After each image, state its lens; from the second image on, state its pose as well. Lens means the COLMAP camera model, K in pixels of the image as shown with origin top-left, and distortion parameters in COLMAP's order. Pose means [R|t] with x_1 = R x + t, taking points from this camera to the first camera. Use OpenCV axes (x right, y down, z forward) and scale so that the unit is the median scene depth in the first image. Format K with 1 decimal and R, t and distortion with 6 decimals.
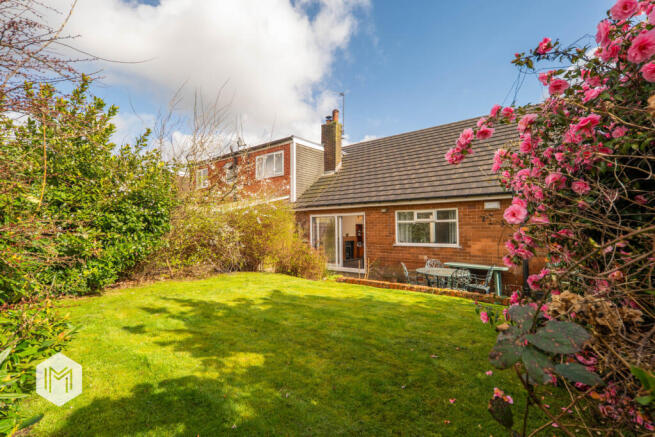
lens RADIAL K [[284.8, 0, 327.5], [0, 284.8, 218.5], [0, 0, 1]] dist [0.001750, 0.000011]
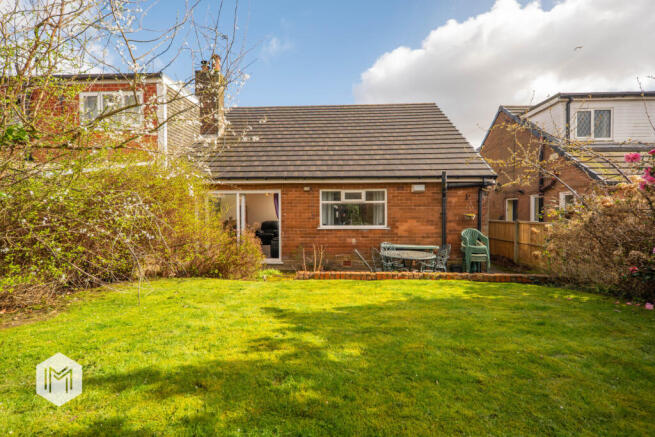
lens RADIAL K [[284.8, 0, 327.5], [0, 284.8, 218.5], [0, 0, 1]] dist [0.001750, 0.000011]
pose [[0.821137, -0.008677, 0.570666, -0.254789], [-0.022657, 0.998601, 0.047784, 0.020368], [-0.570282, -0.052167, 0.819791, 0.276056]]
